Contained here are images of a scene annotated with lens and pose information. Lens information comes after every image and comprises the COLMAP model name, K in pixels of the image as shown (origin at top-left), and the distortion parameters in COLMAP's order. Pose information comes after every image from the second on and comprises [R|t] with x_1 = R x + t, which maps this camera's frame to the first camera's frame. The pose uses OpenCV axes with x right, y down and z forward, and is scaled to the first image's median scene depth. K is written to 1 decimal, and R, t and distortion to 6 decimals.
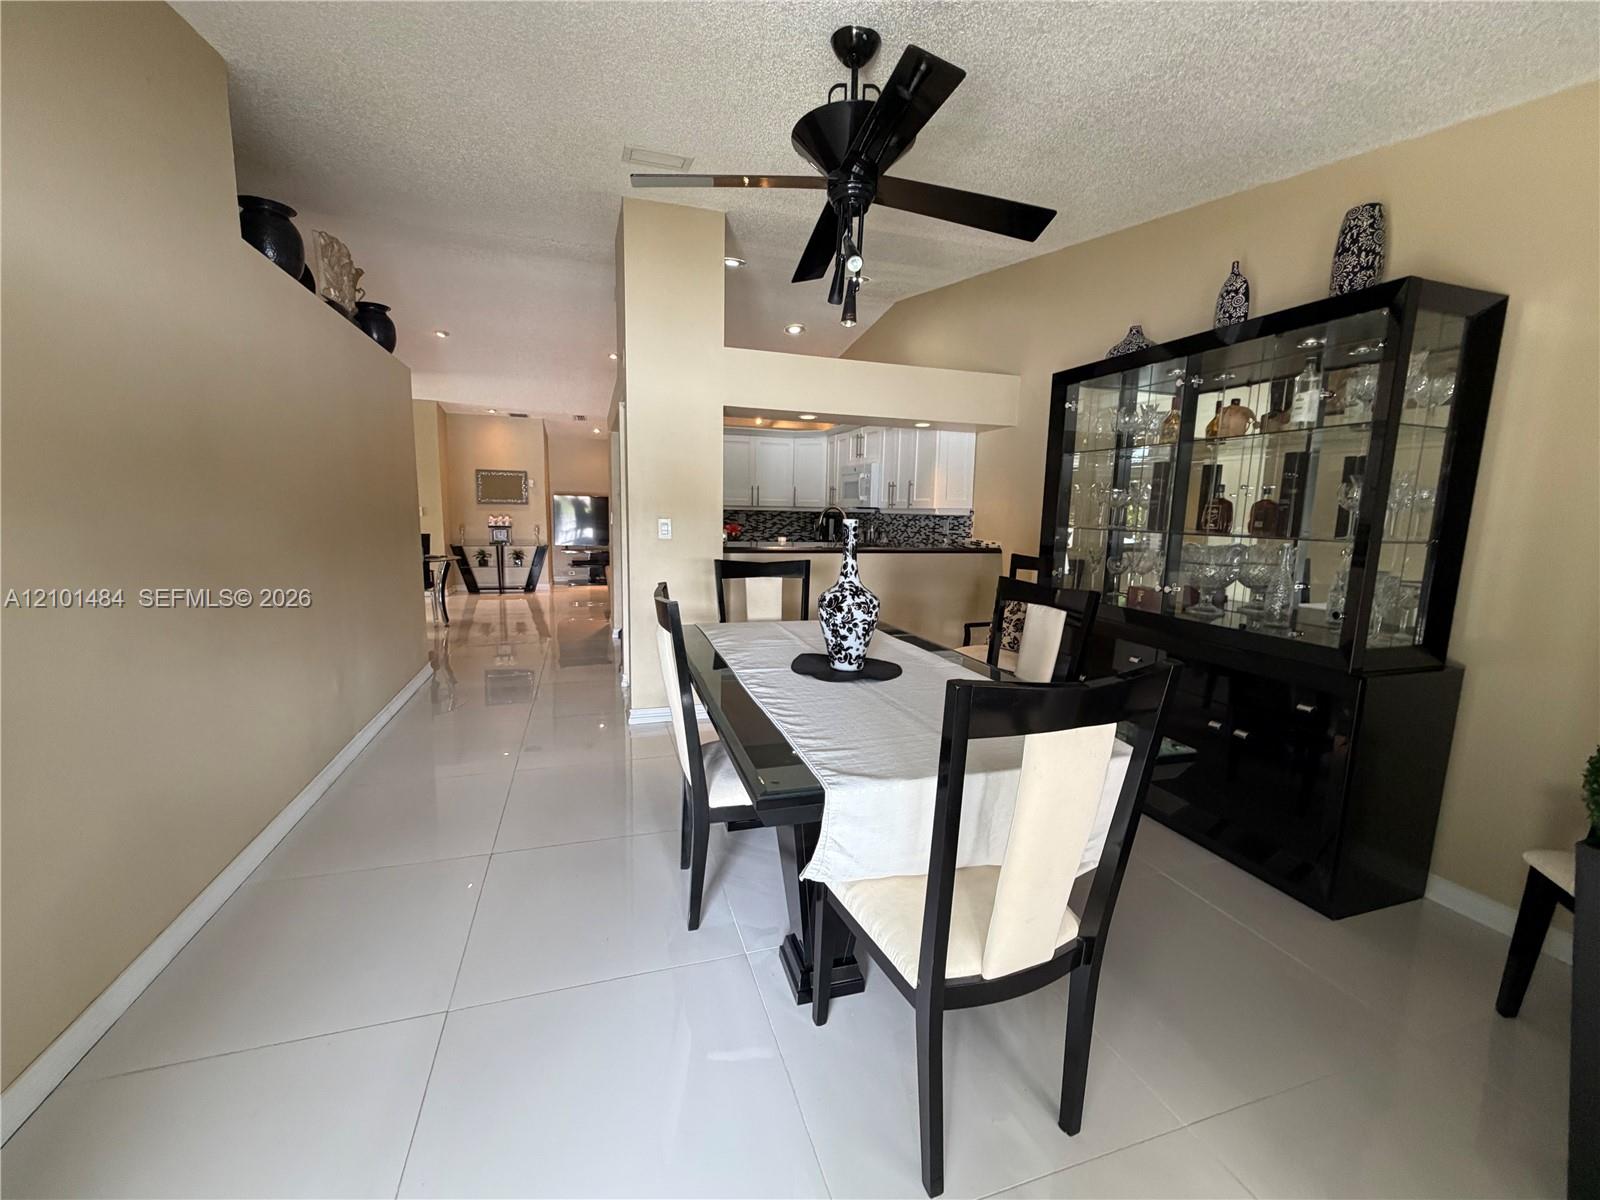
lens RADIAL K [[642.6, 0, 801.9], [0, 642.6, 602.4], [0, 0, 1]] dist [-0.000551, -0.000021]
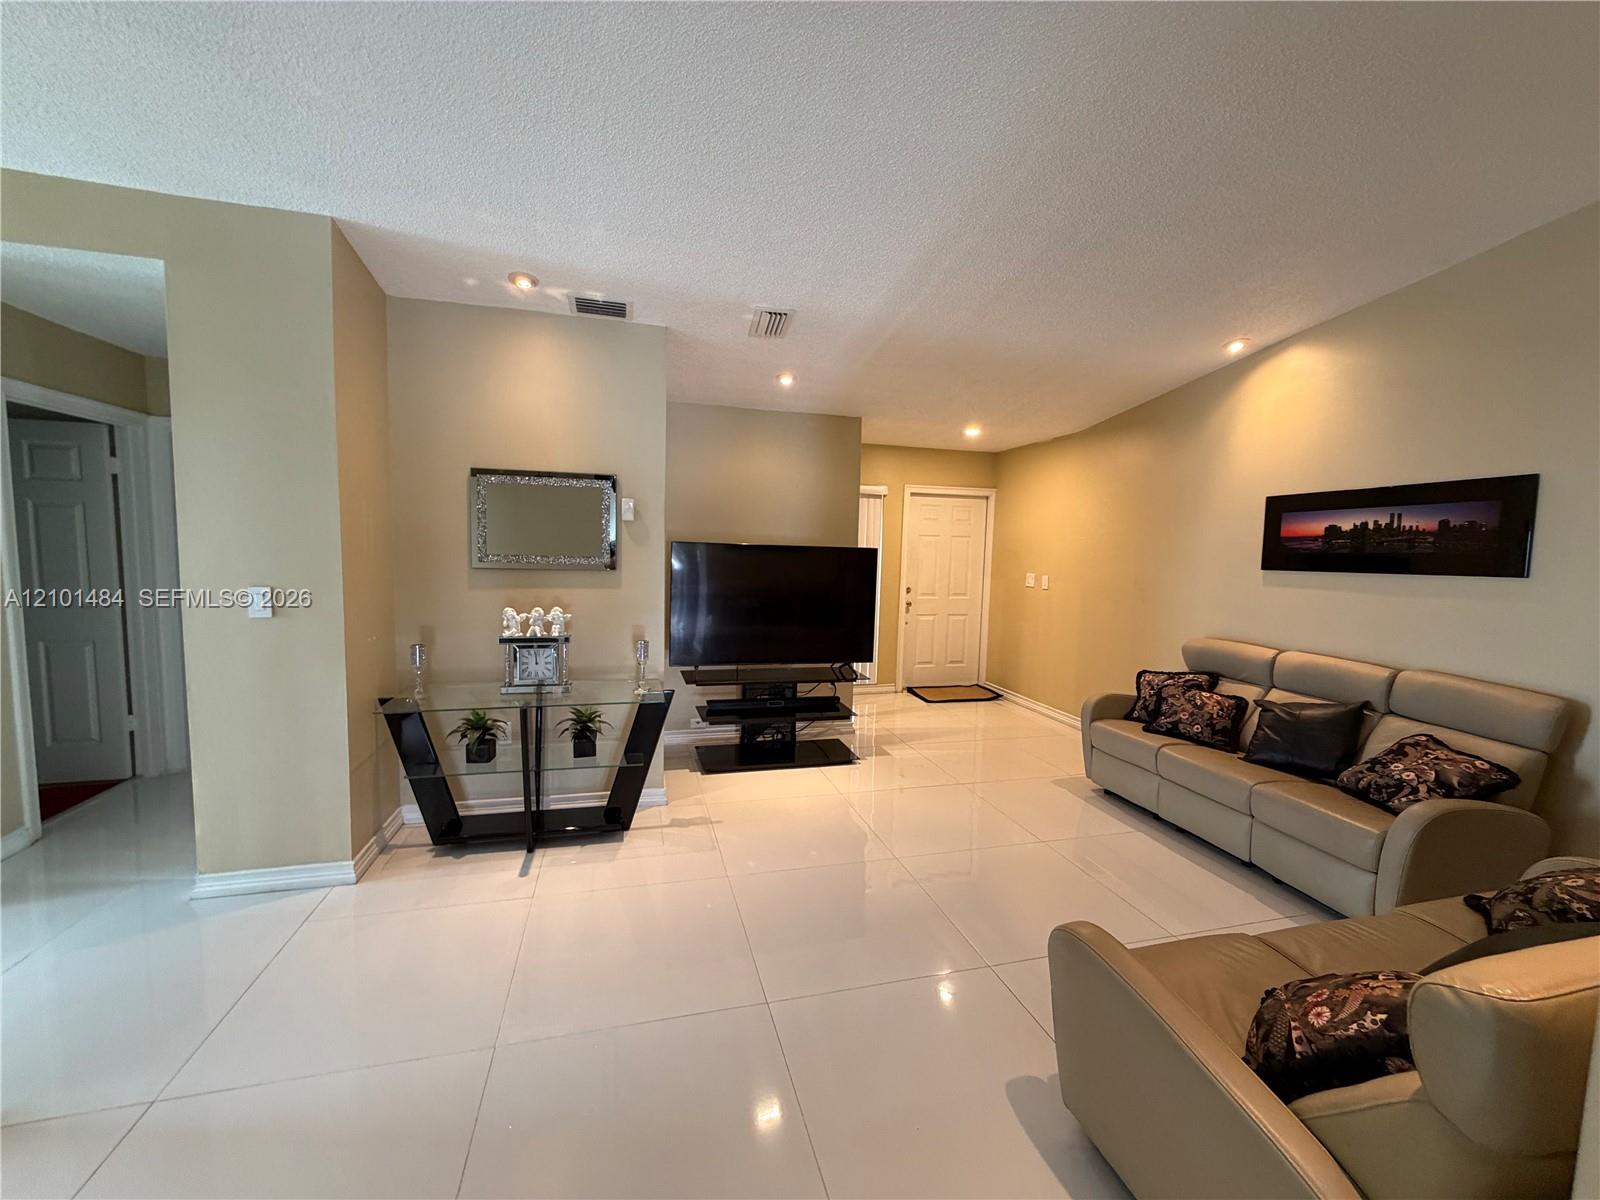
lens RADIAL K [[642.6, 0, 796.0], [0, 642.6, 596.6], [0, 0, 1]] dist [-0.000551, -0.000021]
pose [[0.998641, 0.007162, -0.051627, -0.320521], [-0.010298, 0.998101, -0.060731, -0.121524], [0.051094, 0.061181, 0.996818, 0.678648]]
